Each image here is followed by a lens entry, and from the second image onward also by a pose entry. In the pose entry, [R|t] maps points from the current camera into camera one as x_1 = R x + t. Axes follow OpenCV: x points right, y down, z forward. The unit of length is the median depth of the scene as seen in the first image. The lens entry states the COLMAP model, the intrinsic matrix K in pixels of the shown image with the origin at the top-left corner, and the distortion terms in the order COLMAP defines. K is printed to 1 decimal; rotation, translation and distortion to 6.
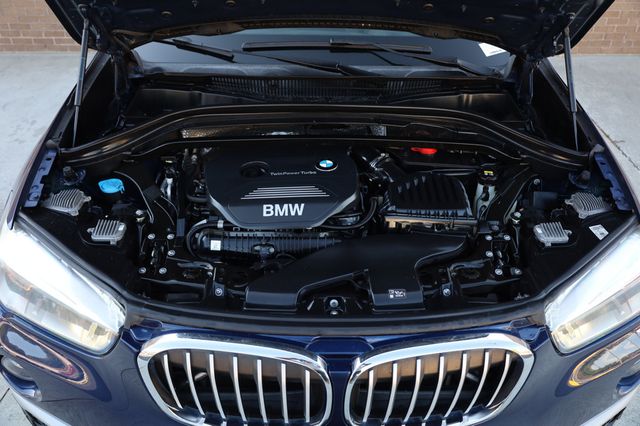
lens RADIAL K [[535.3, 0, 320.0], [0, 535.3, 213.0], [0, 0, 1]] dist [0.013870, 0.014277]
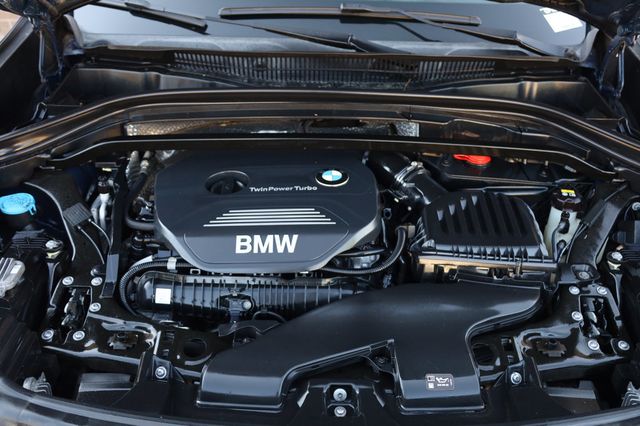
lens RADIAL K [[646.9, 0, 320.0], [0, 646.9, 213.0], [0, 0, 1]] dist [-0.004621, -0.001480]
pose [[0.999836, 0.015097, -0.009958, 0.005508], [-0.015423, 0.999318, -0.033537, -0.017296], [0.009445, 0.033685, 0.999388, 0.185312]]
